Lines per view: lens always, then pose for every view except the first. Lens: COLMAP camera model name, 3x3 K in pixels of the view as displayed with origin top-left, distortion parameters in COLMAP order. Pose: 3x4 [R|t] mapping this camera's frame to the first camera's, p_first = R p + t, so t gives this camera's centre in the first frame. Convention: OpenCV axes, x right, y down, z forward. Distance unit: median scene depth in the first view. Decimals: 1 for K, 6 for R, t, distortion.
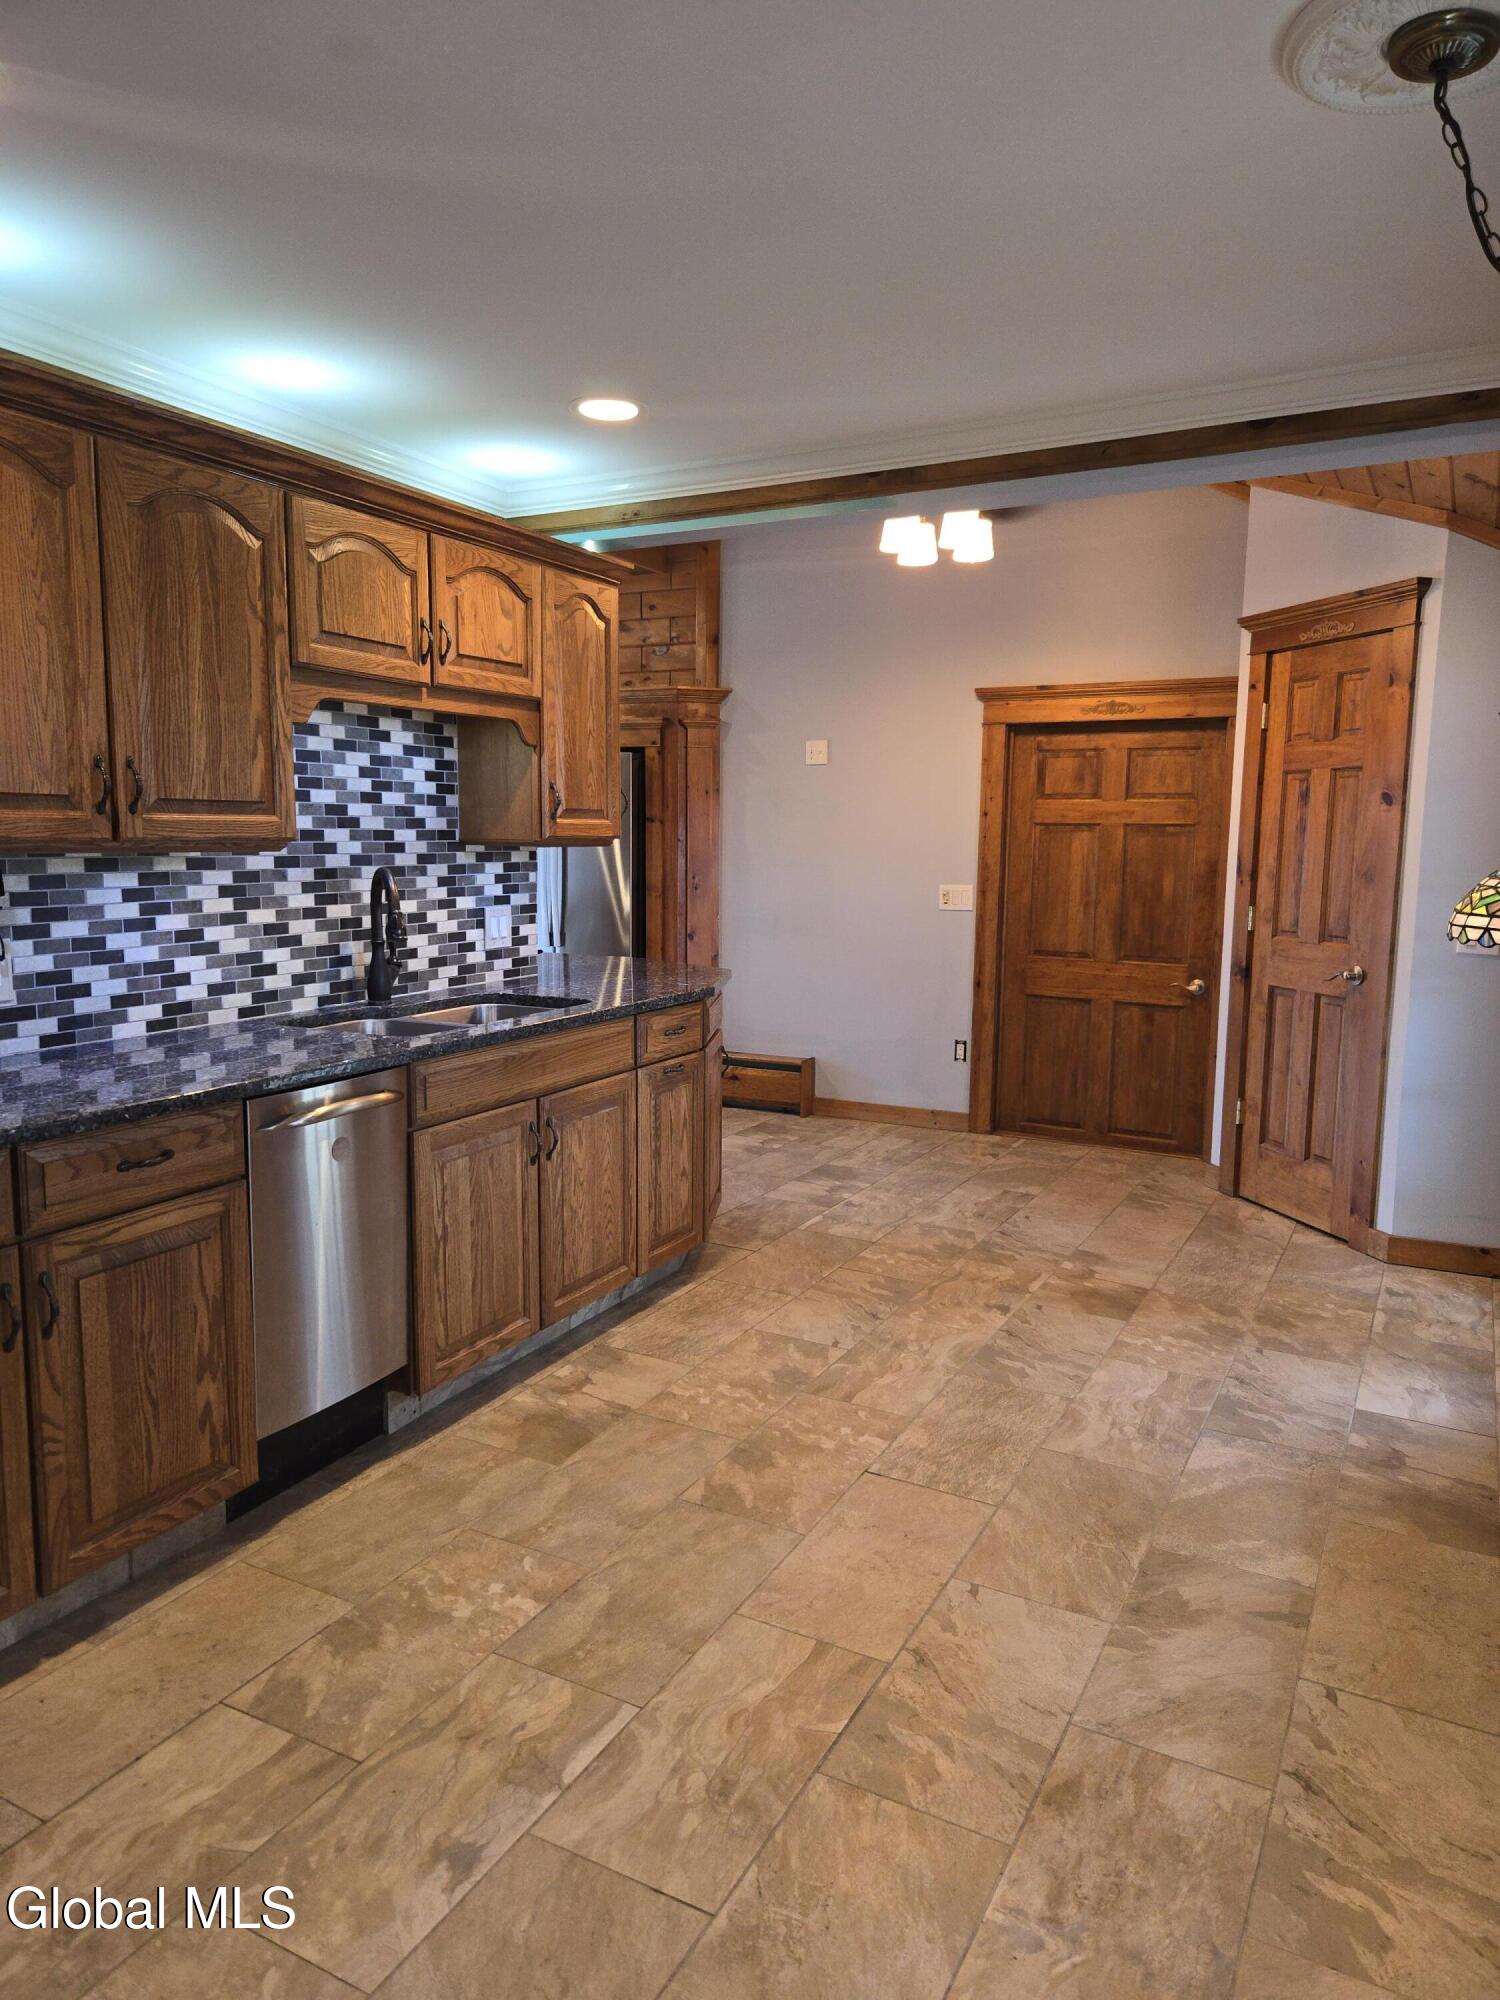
lens RADIAL K [[1356.0, 0, 750.0], [0, 1356.0, 1000.0], [0, 0, 1]] dist [0.066546, 0.000433]
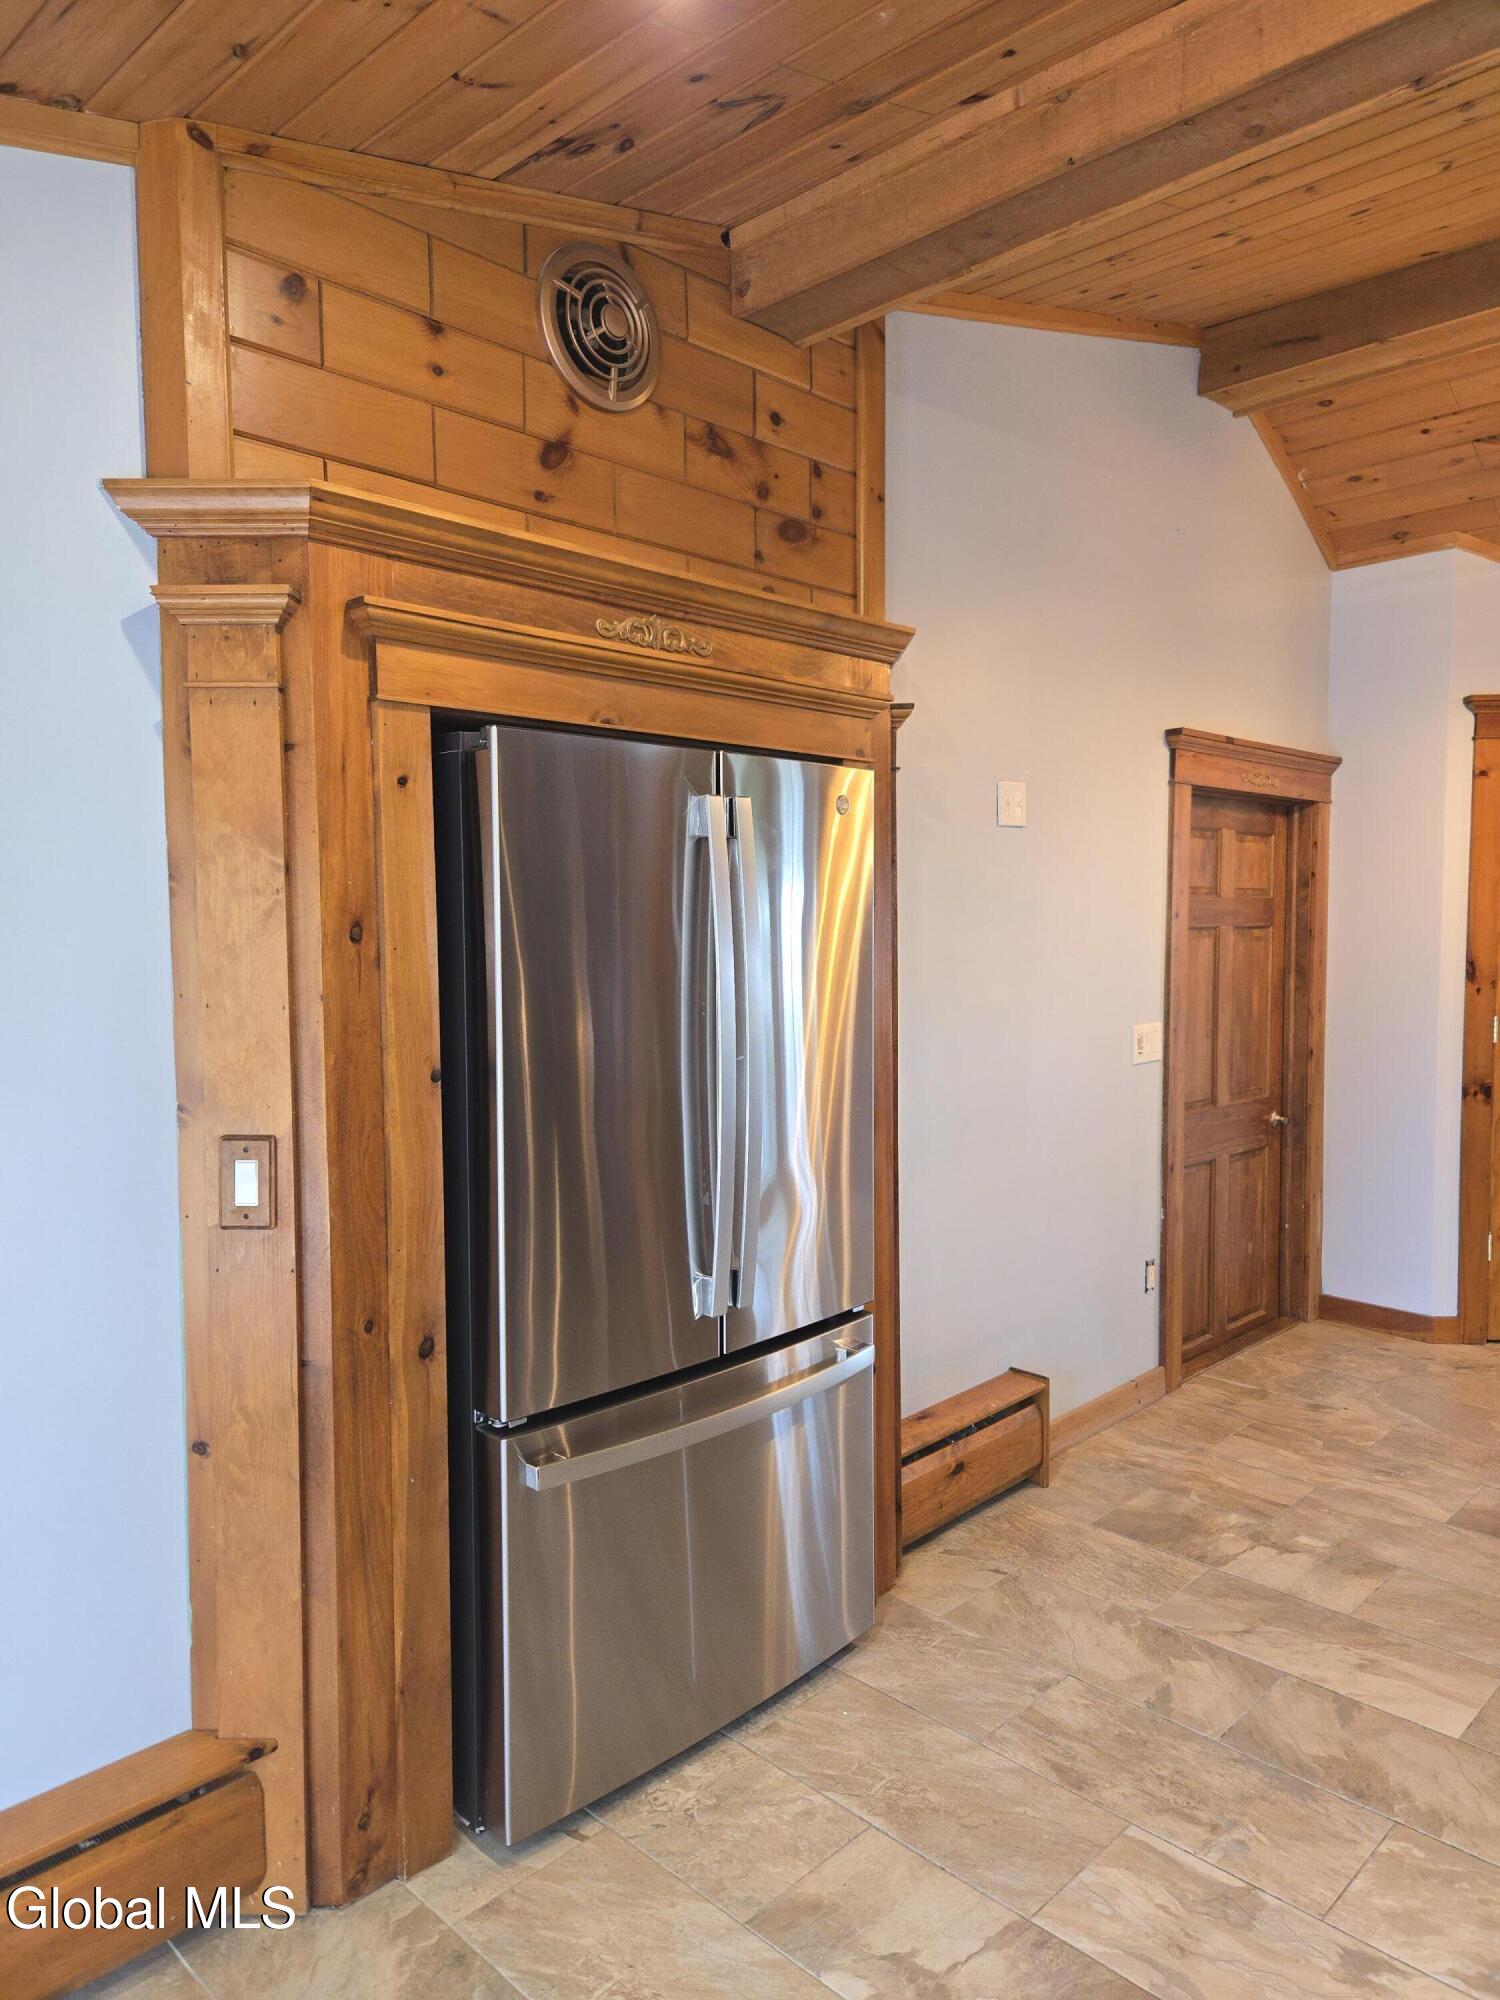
lens RADIAL K [[1356.0, 0, 750.0], [0, 1356.0, 1000.0], [0, 0, 1]] dist [0.066546, 0.000433]
pose [[0.270471, -0.068603, 0.960281, -0.521567], [0.131897, 0.990693, 0.033626, -0.142116], [-0.953650, 0.117563, 0.277002, 0.994663]]
